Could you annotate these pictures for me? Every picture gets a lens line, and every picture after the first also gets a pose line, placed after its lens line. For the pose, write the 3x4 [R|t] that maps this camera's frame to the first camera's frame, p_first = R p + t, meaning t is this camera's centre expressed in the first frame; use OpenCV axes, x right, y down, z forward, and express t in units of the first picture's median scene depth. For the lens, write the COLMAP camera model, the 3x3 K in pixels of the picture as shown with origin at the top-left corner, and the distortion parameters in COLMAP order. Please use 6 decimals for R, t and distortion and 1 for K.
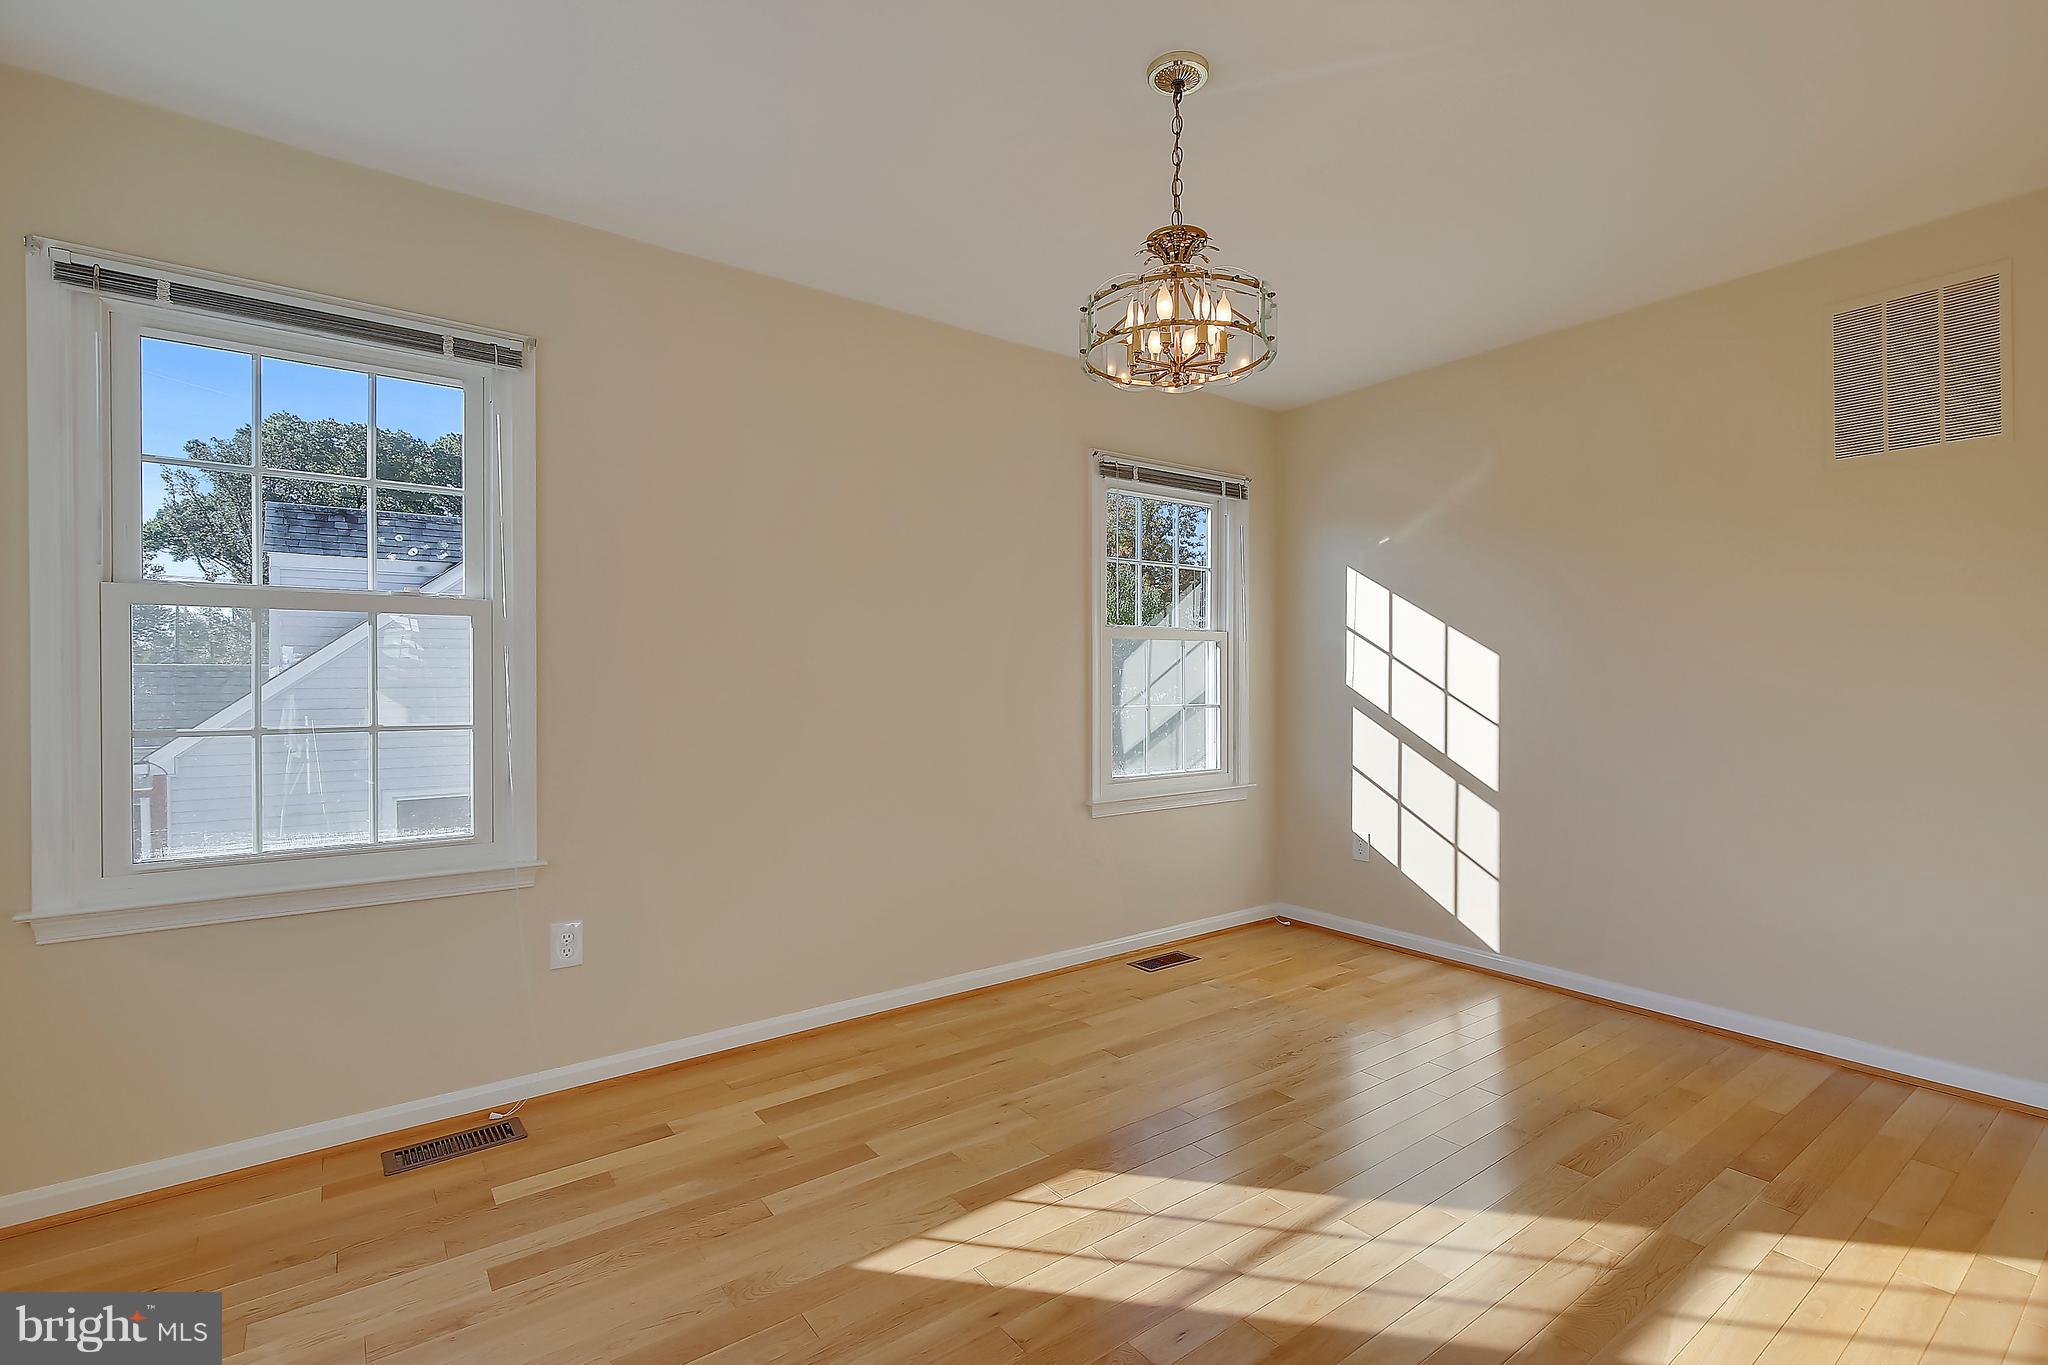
lens RADIAL K [[940.6, 0, 1019.3], [0, 940.6, 704.1], [0, 0, 1]] dist [0.005023, -0.000828]
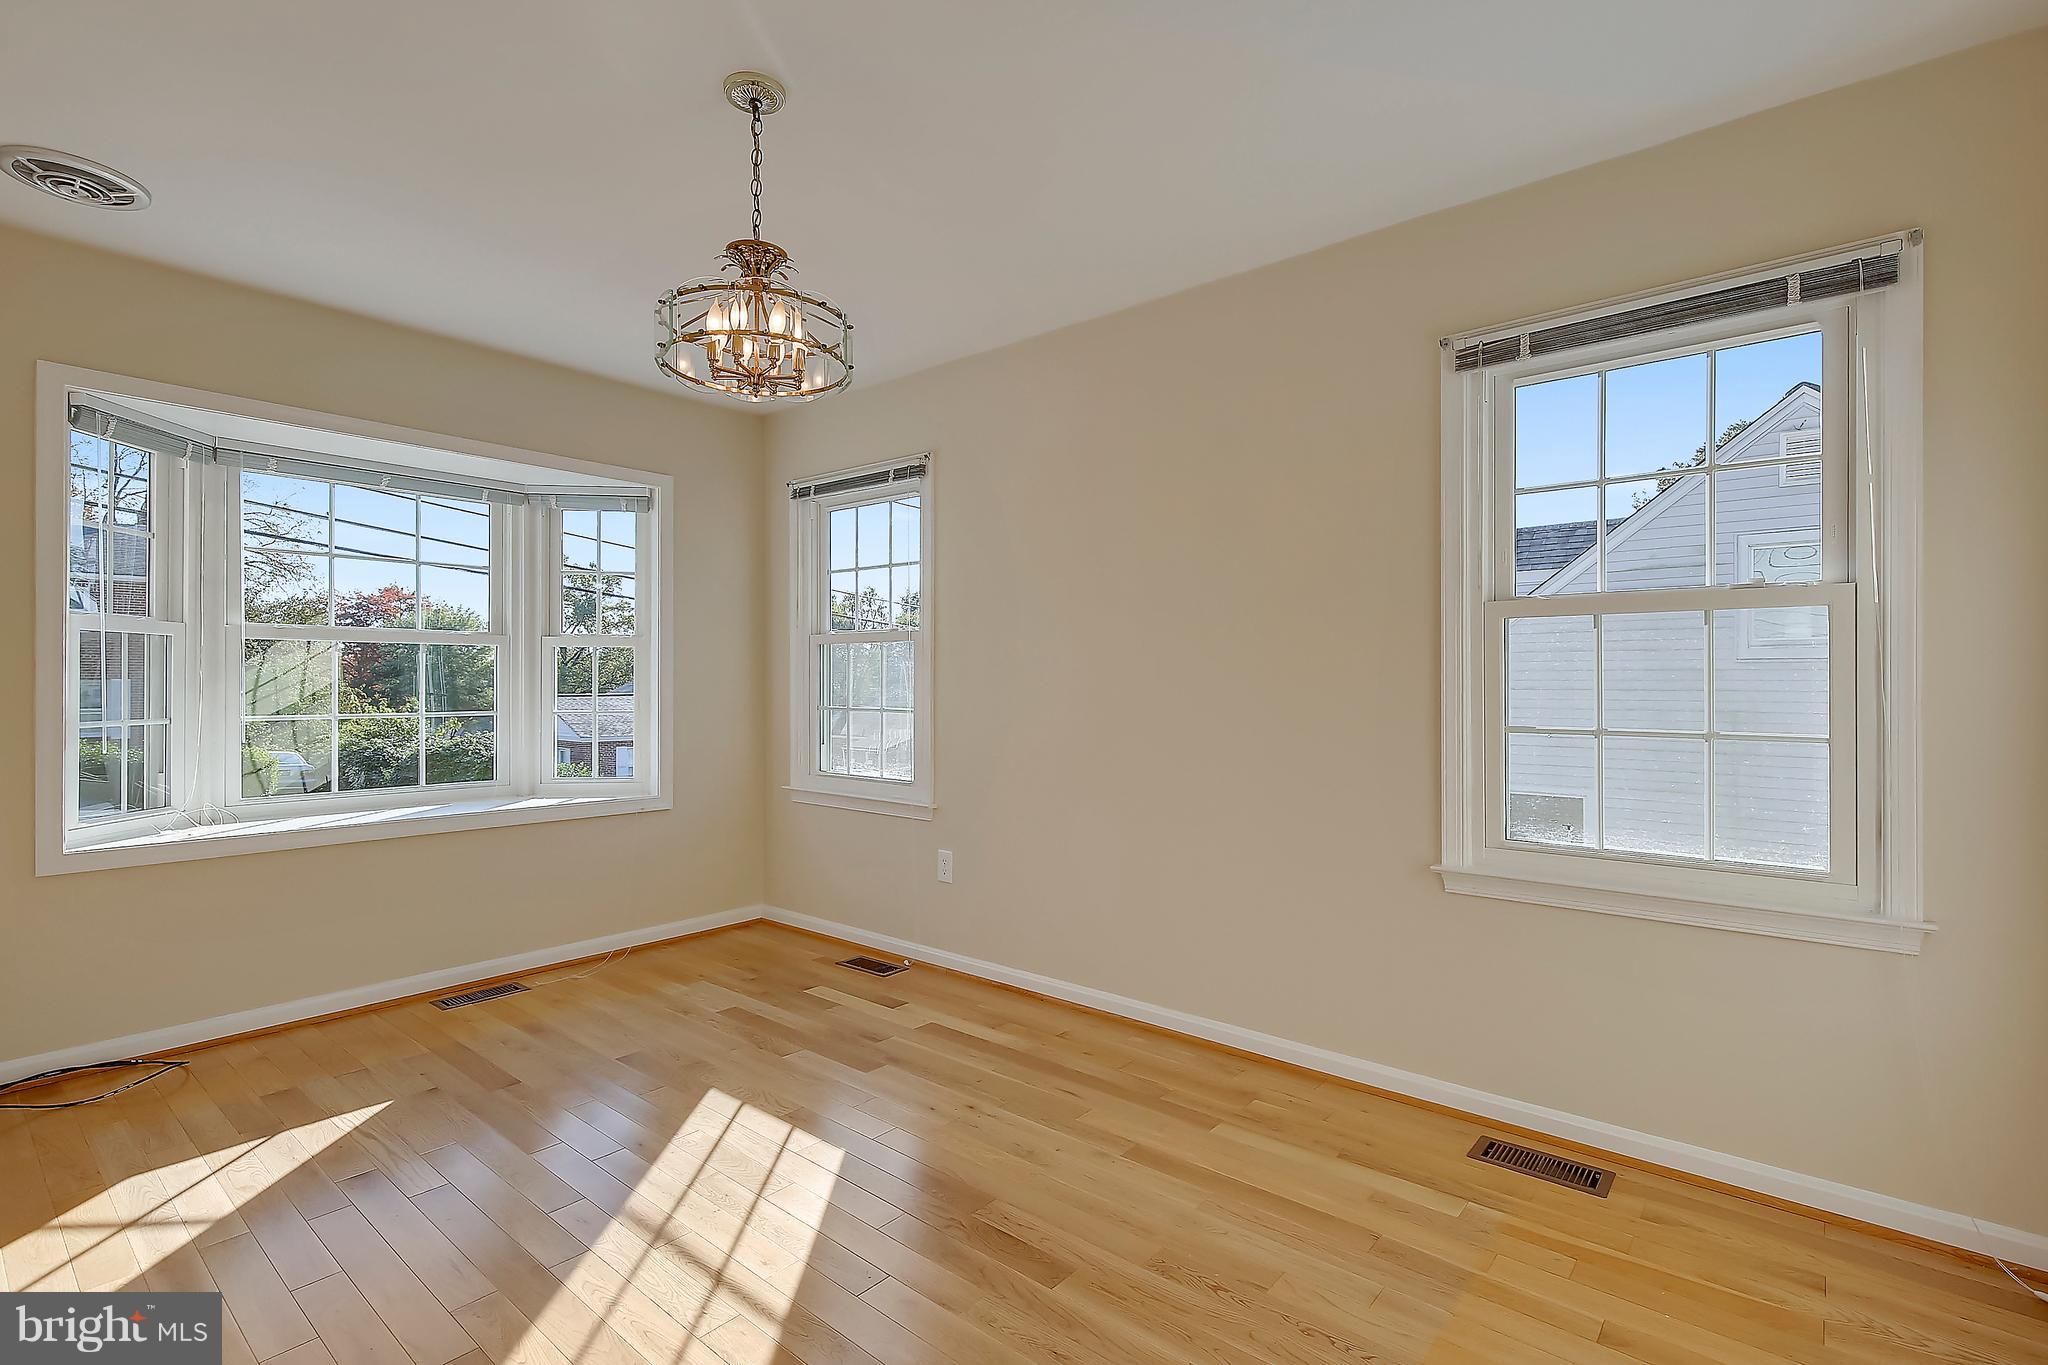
lens RADIAL K [[940.6, 0, 1019.3], [0, 940.6, 704.1], [0, 0, 1]] dist [0.005023, -0.000828]
pose [[0.224023, 0.032730, -0.974034, 0.868810], [-0.021619, 0.999357, 0.028609, -0.030840], [0.974344, 0.014648, 0.224586, 0.740586]]
